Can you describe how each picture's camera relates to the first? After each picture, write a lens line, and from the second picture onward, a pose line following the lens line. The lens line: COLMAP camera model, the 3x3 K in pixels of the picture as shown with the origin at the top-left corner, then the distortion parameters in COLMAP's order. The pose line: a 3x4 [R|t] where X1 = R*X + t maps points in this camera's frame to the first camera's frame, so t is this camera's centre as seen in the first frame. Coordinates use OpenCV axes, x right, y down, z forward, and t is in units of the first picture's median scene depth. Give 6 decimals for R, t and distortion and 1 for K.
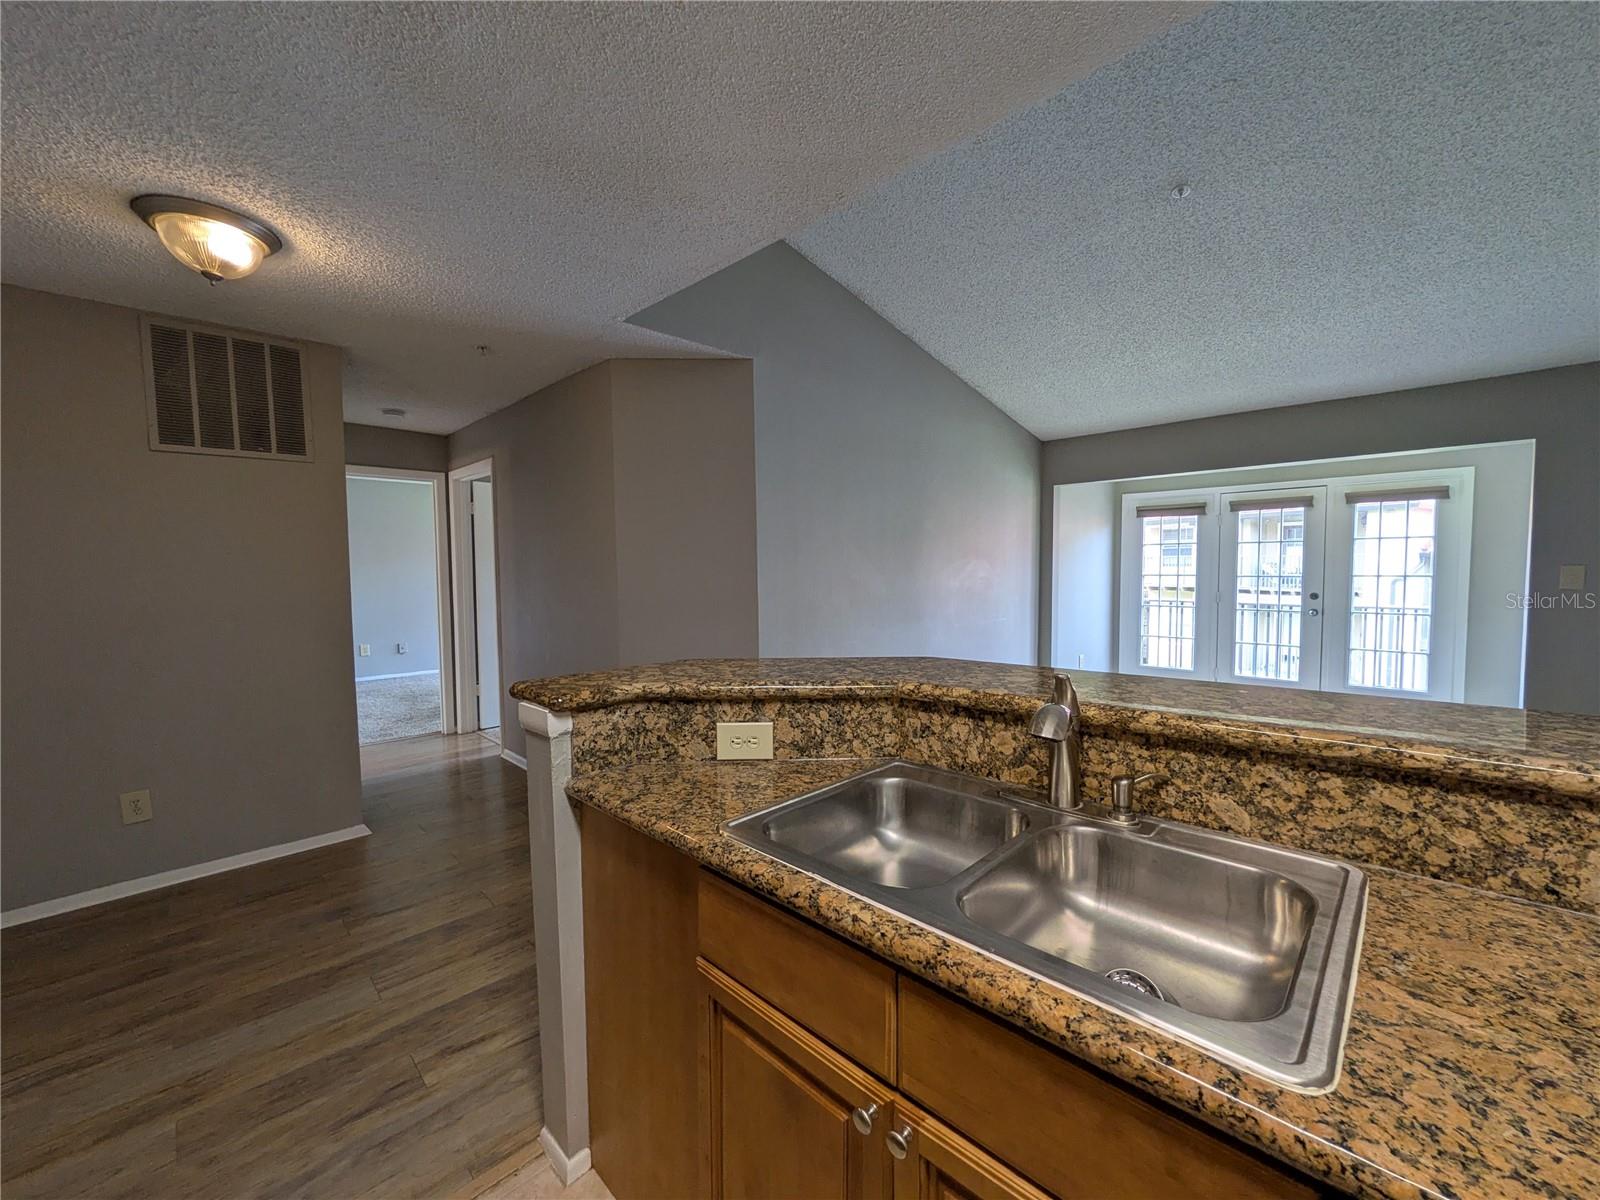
lens RADIAL K [[633.9, 0, 799.3], [0, 633.9, 601.1], [0, 0, 1]] dist [-0.002691, -0.000109]
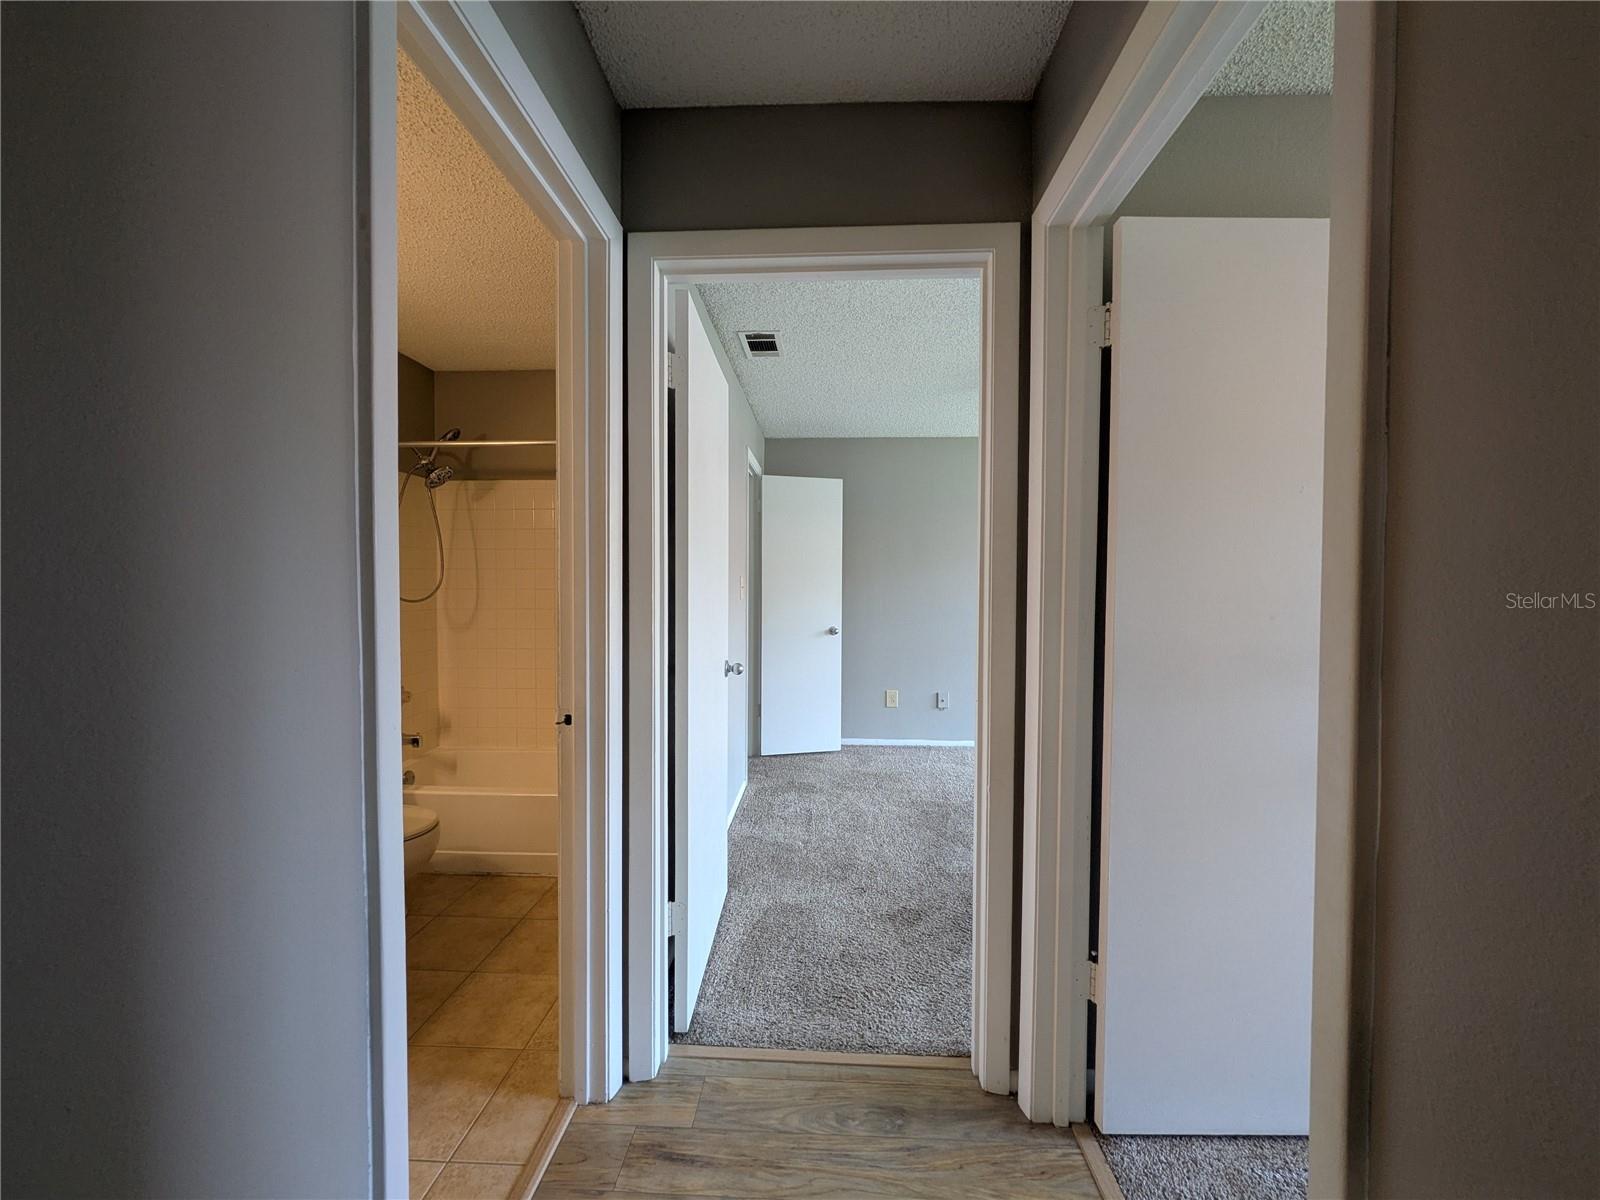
lens RADIAL K [[633.9, 0, 799.3], [0, 633.9, 601.1], [0, 0, 1]] dist [-0.002691, -0.000109]
pose [[0.670492, 0.028805, -0.741357, -0.672887], [-0.049779, 0.998741, -0.006215, -0.032829], [0.740245, 0.041071, 0.671082, 1.216291]]
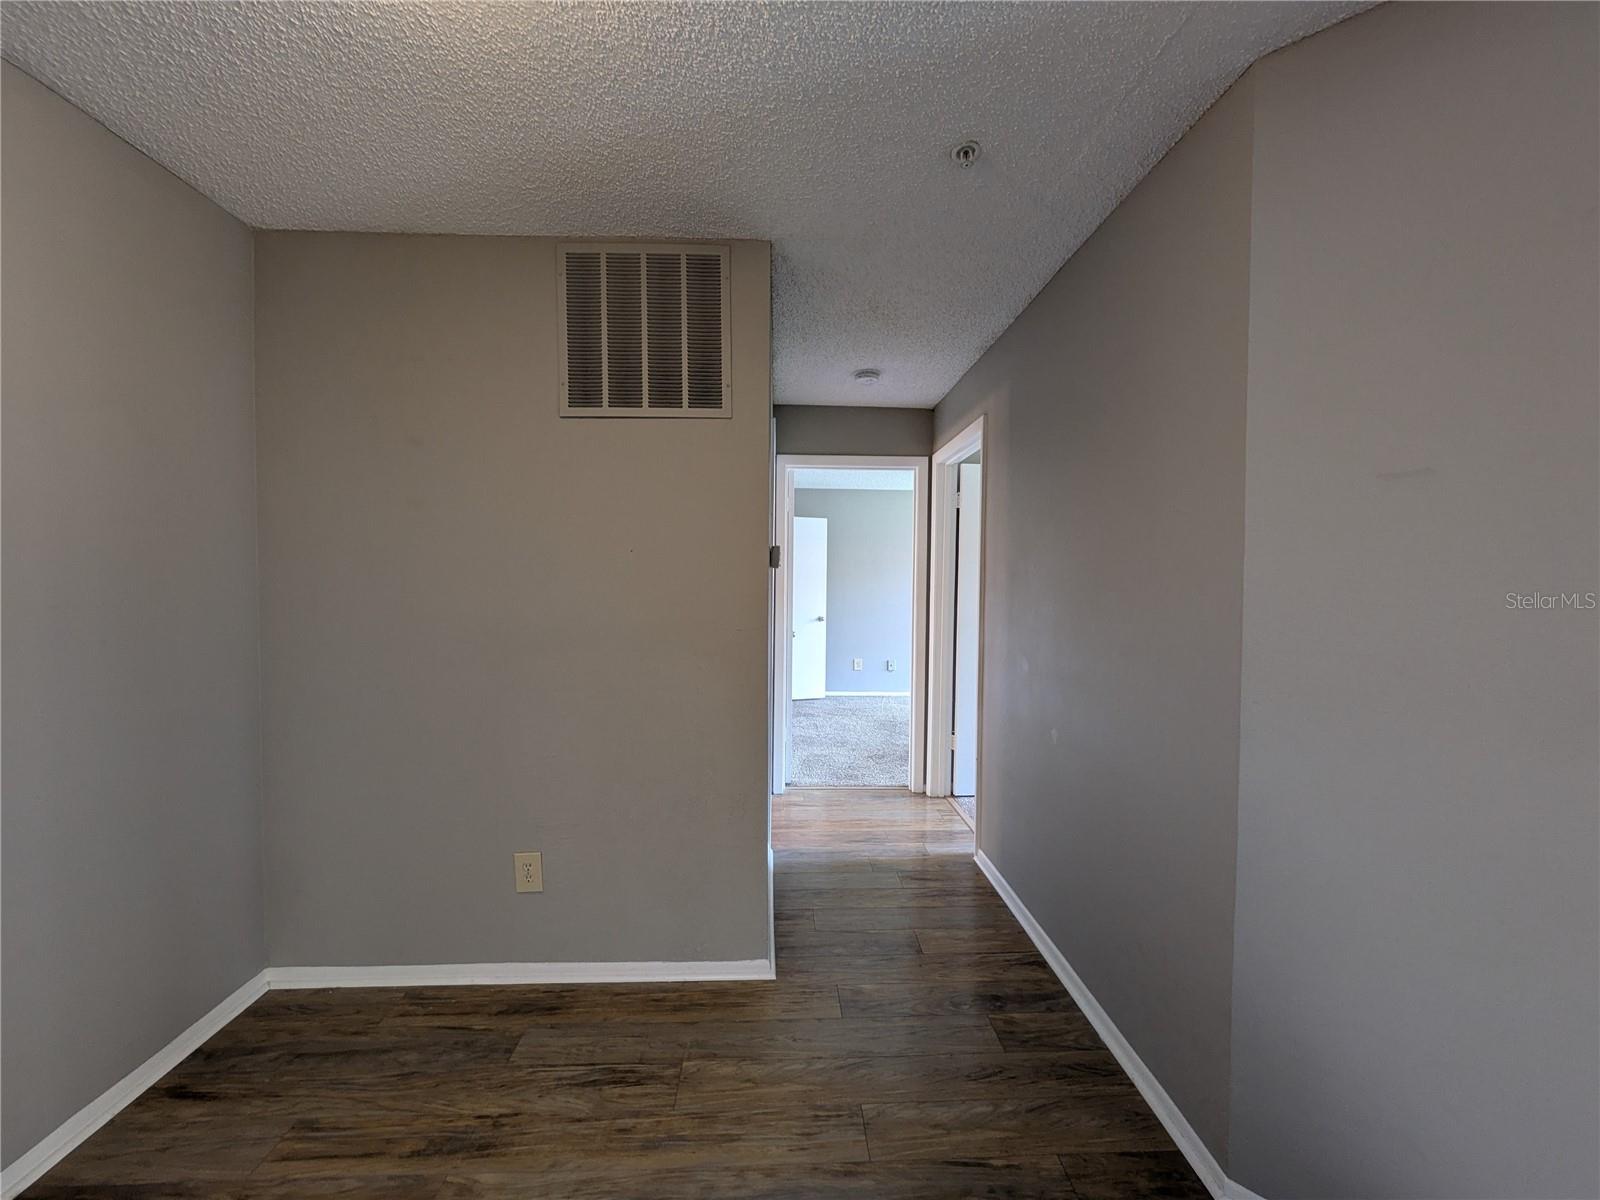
lens RADIAL K [[633.9, 0, 799.3], [0, 633.9, 601.1], [0, 0, 1]] dist [-0.002691, -0.000109]
pose [[0.734620, 0.035124, -0.677570, -0.239287], [-0.053112, 0.998572, -0.005819, -0.021392], [0.676397, 0.040261, 0.735436, 0.546162]]
